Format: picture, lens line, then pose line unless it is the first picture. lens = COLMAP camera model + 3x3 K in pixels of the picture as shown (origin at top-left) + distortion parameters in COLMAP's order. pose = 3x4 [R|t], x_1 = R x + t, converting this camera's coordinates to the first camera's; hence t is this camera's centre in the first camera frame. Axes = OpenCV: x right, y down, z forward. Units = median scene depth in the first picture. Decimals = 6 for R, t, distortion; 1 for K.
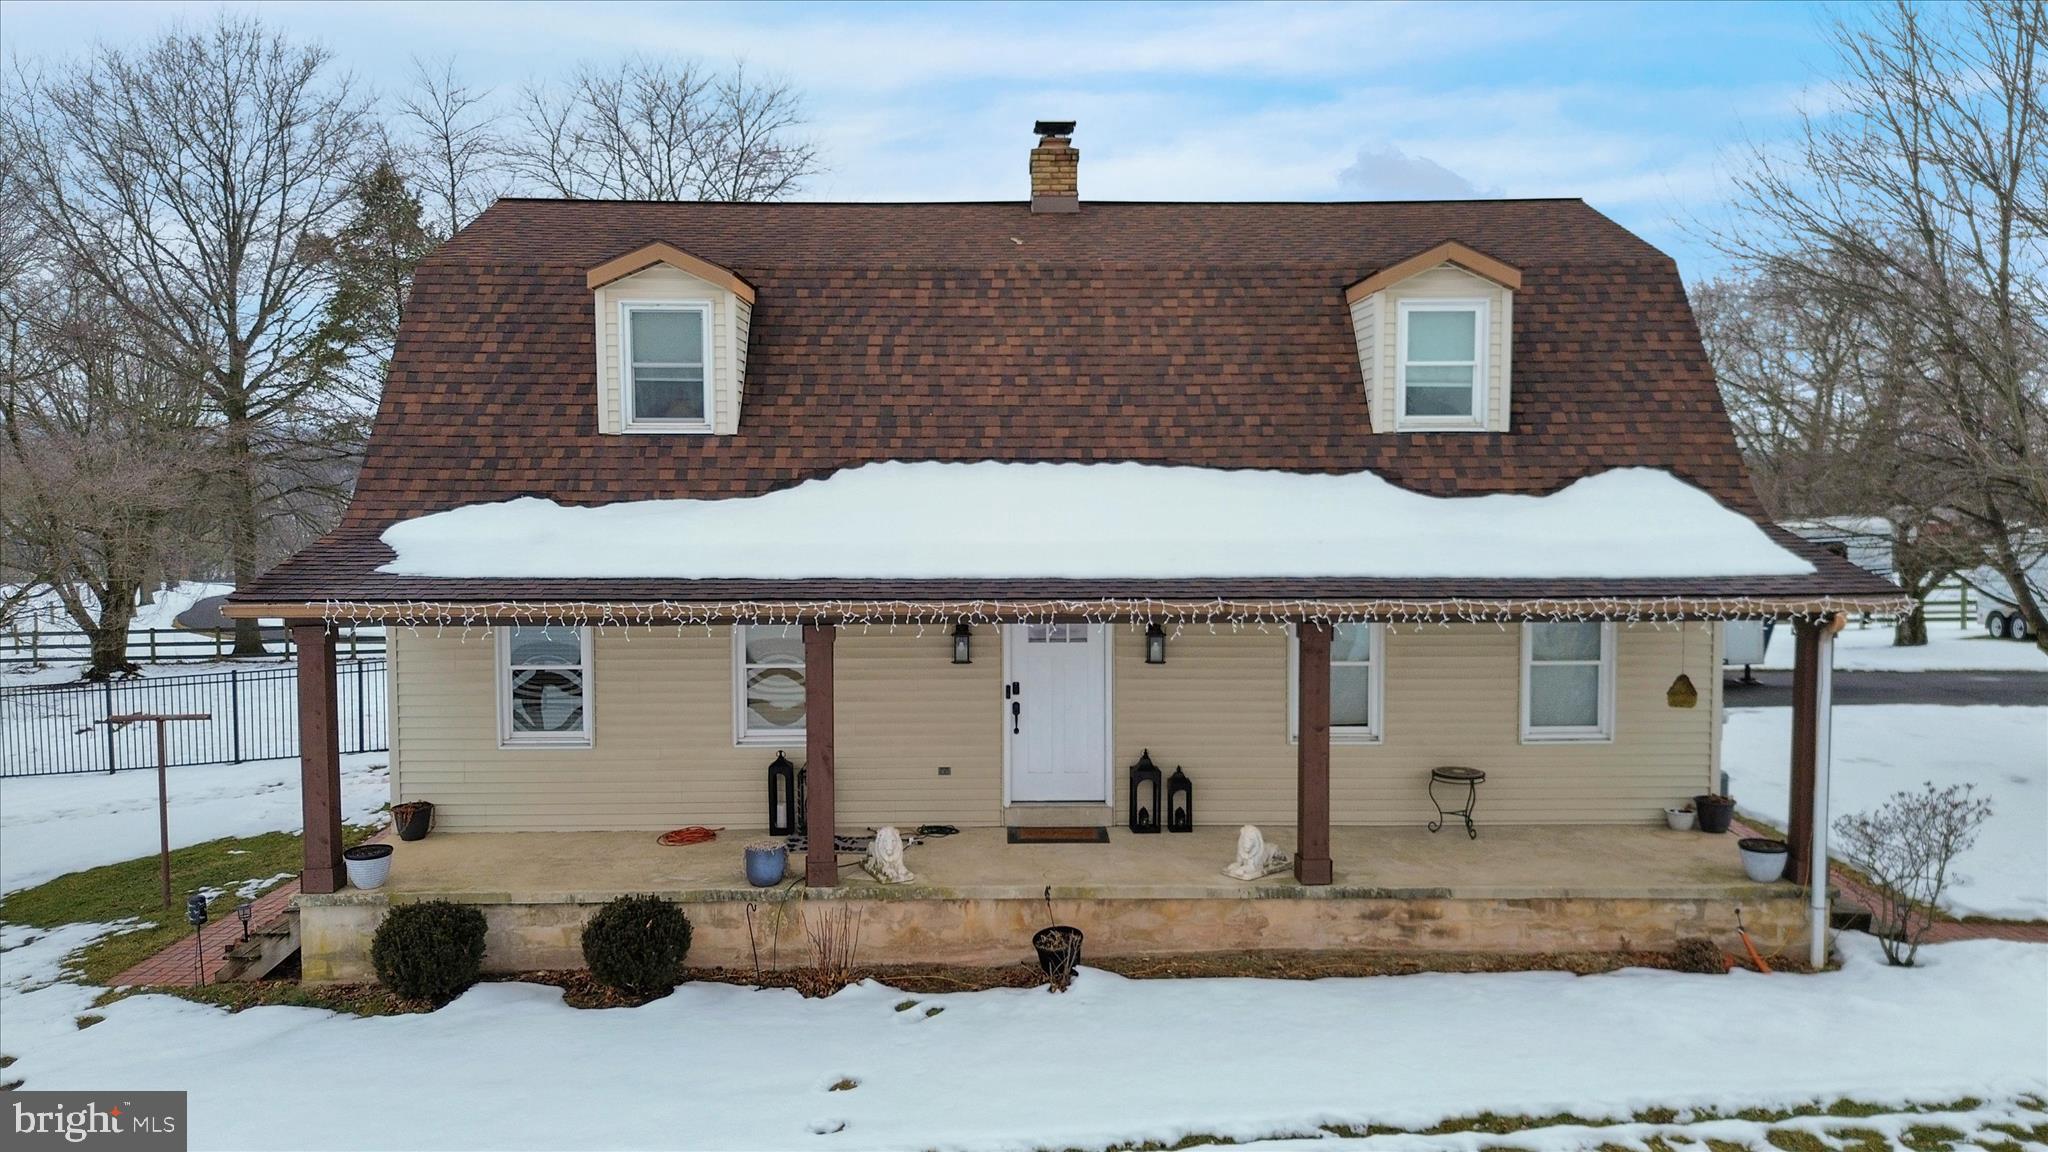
lens RADIAL K [[1492.4, 0, 999.3], [0, 1492.4, 575.6], [0, 0, 1]] dist [0.056835, -0.034545]
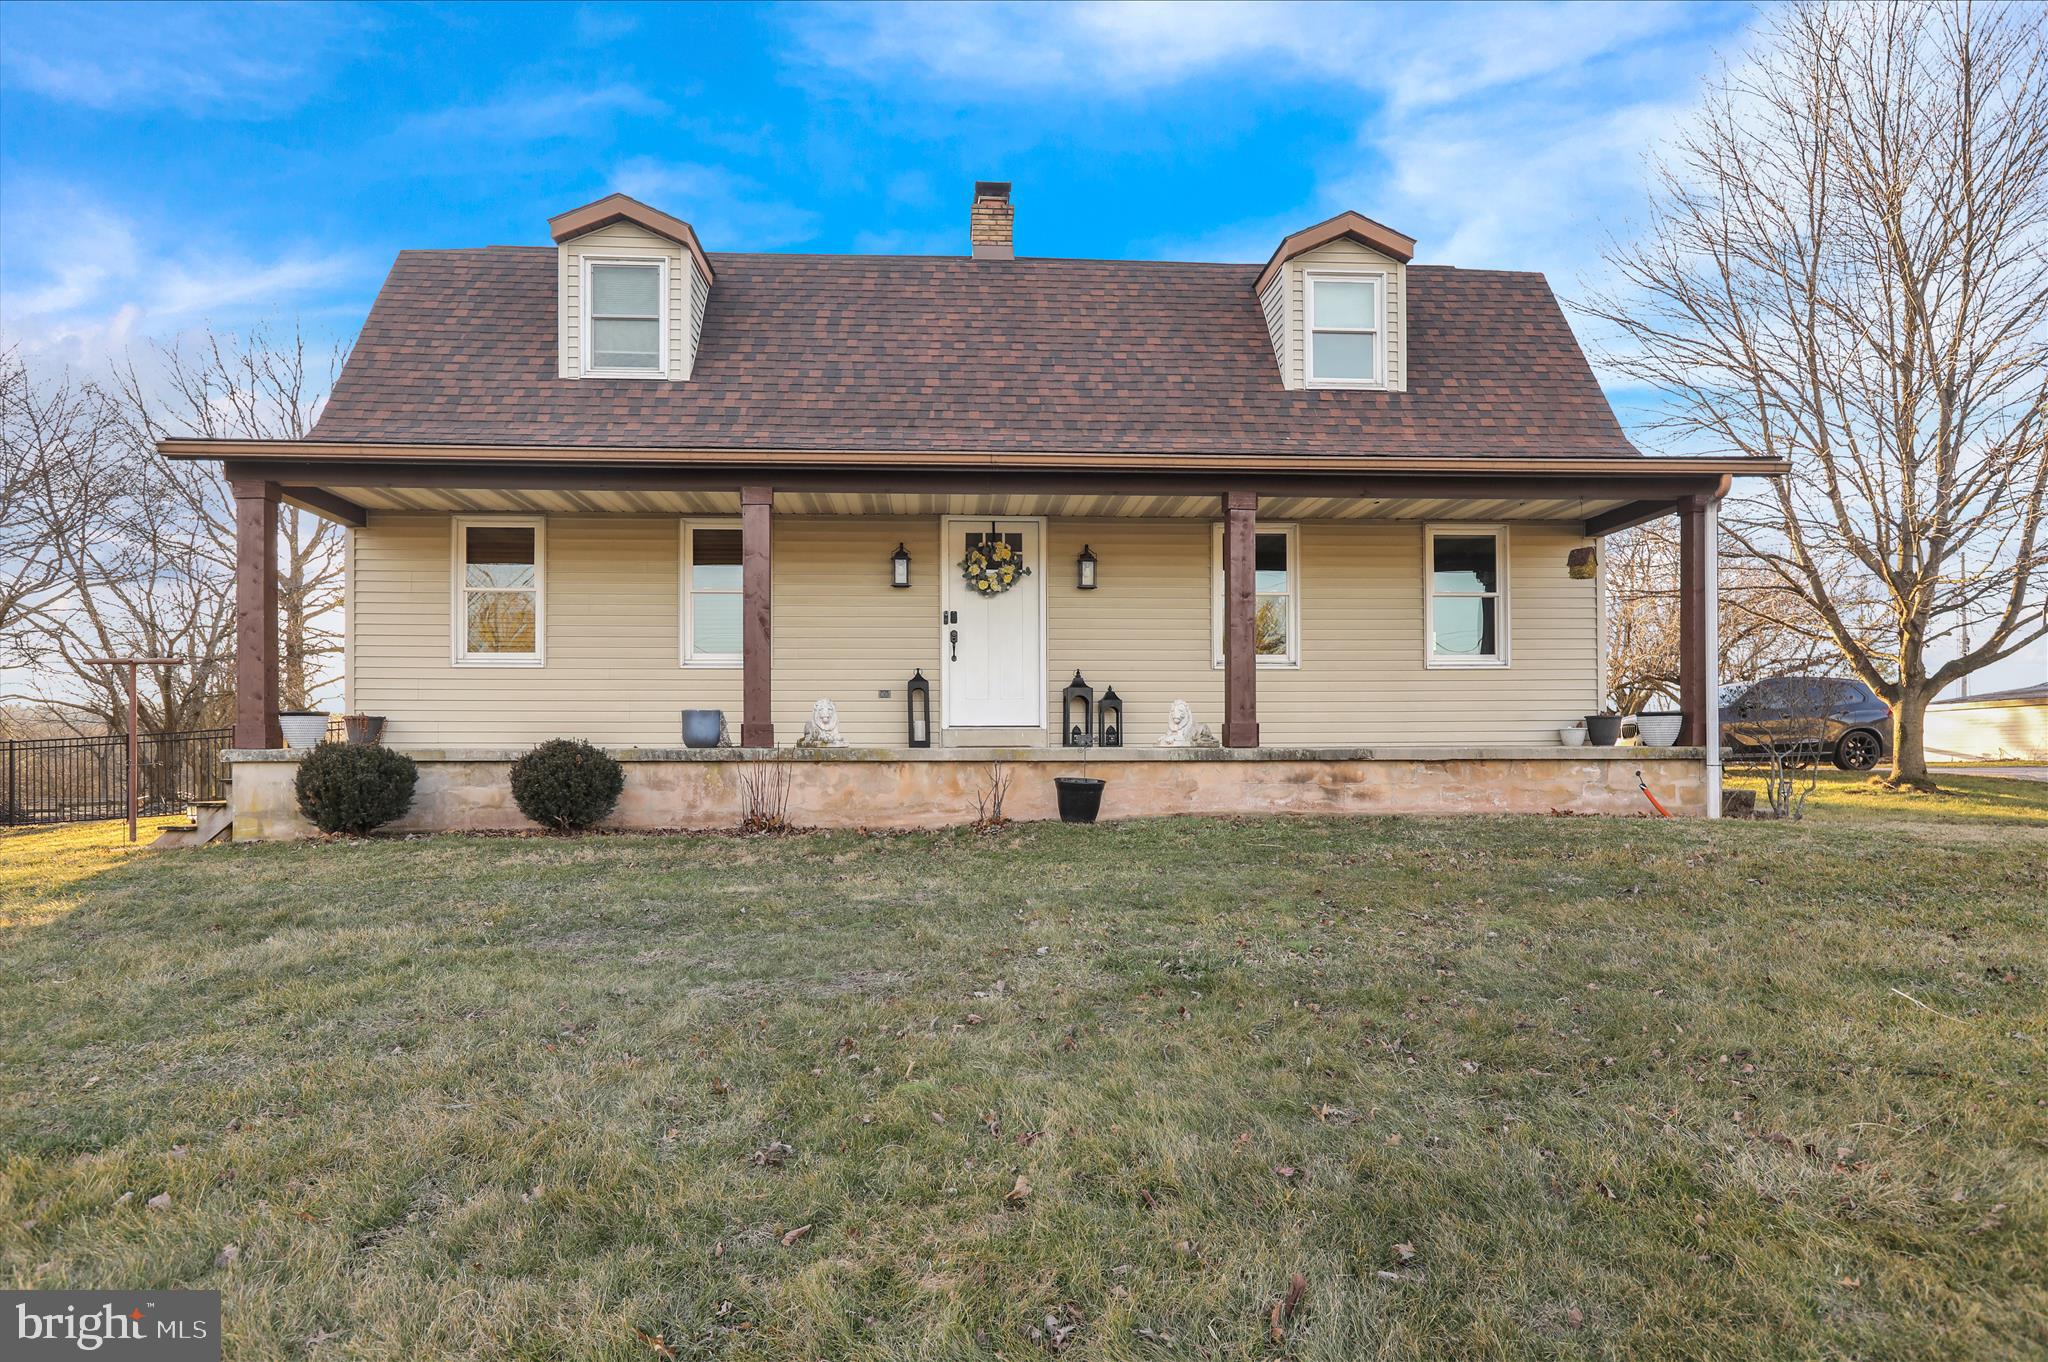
lens RADIAL K [[1224.5, 0, 1007.7], [0, 1224.5, 752.4], [0, 0, 1]] dist [-0.009458, 0.001762]
pose [[0.999087, 0.001269, 0.042701, 0.012276], [0.001633, 0.997693, -0.067875, 0.225128], [-0.042689, 0.067882, 0.996780, 0.146473]]
